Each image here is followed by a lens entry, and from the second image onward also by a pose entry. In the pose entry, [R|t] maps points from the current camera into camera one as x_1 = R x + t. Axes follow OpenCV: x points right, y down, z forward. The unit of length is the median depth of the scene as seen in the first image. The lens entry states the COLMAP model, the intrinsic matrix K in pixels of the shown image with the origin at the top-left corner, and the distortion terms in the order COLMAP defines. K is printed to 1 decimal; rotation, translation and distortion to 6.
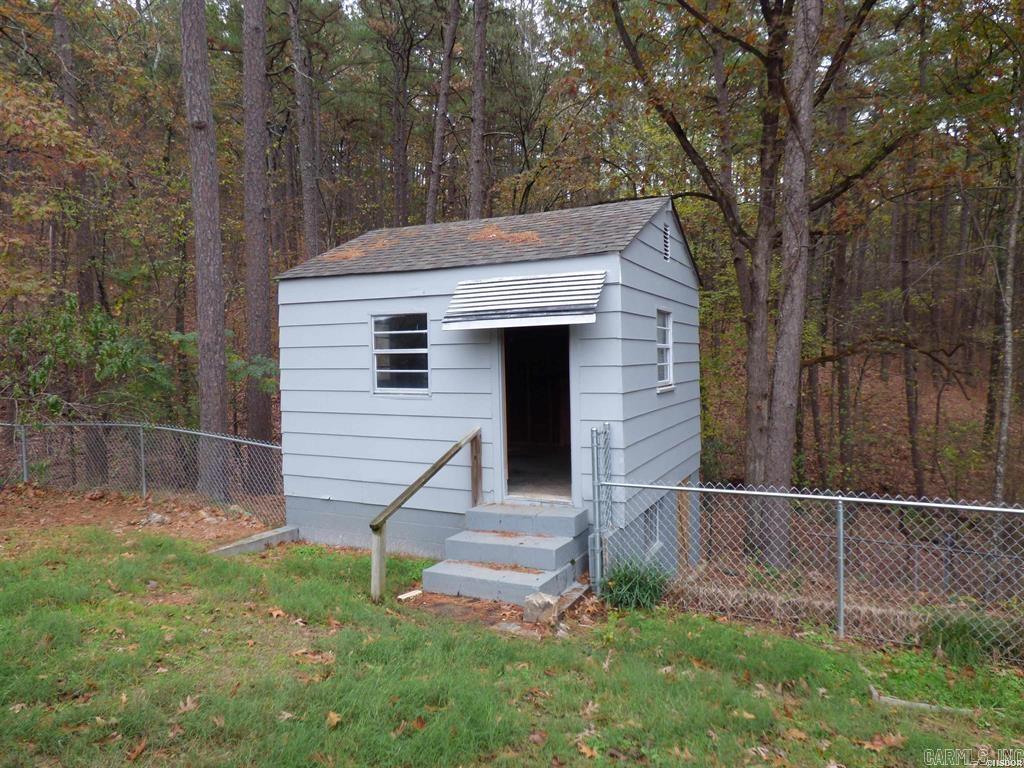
lens RADIAL K [[683.6, 0, 515.4], [0, 683.6, 381.9], [0, 0, 1]] dist [-0.011996, 0.000908]
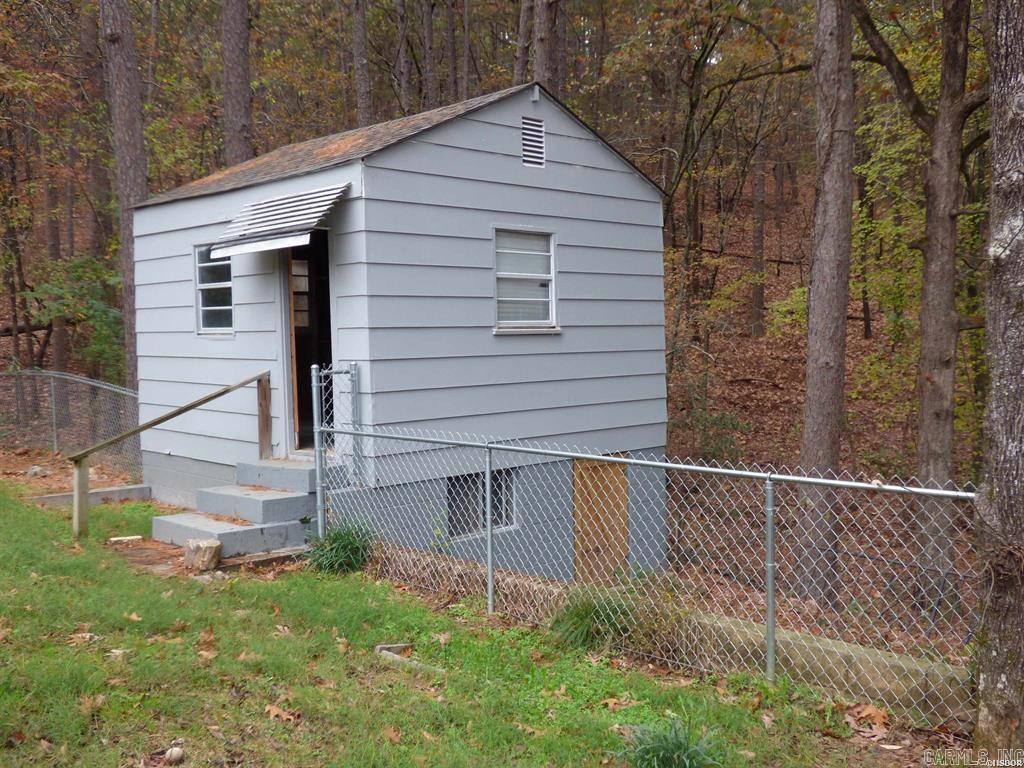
lens RADIAL K [[1016.7, 0, 510.4], [0, 1016.7, 388.4], [0, 0, 1]] dist [0.014178, 0.000000]
pose [[0.939529, 0.021290, -0.341807, 0.626896], [-0.011734, 0.999481, 0.030002, 0.043005], [0.342268, -0.024177, 0.939291, -0.105714]]
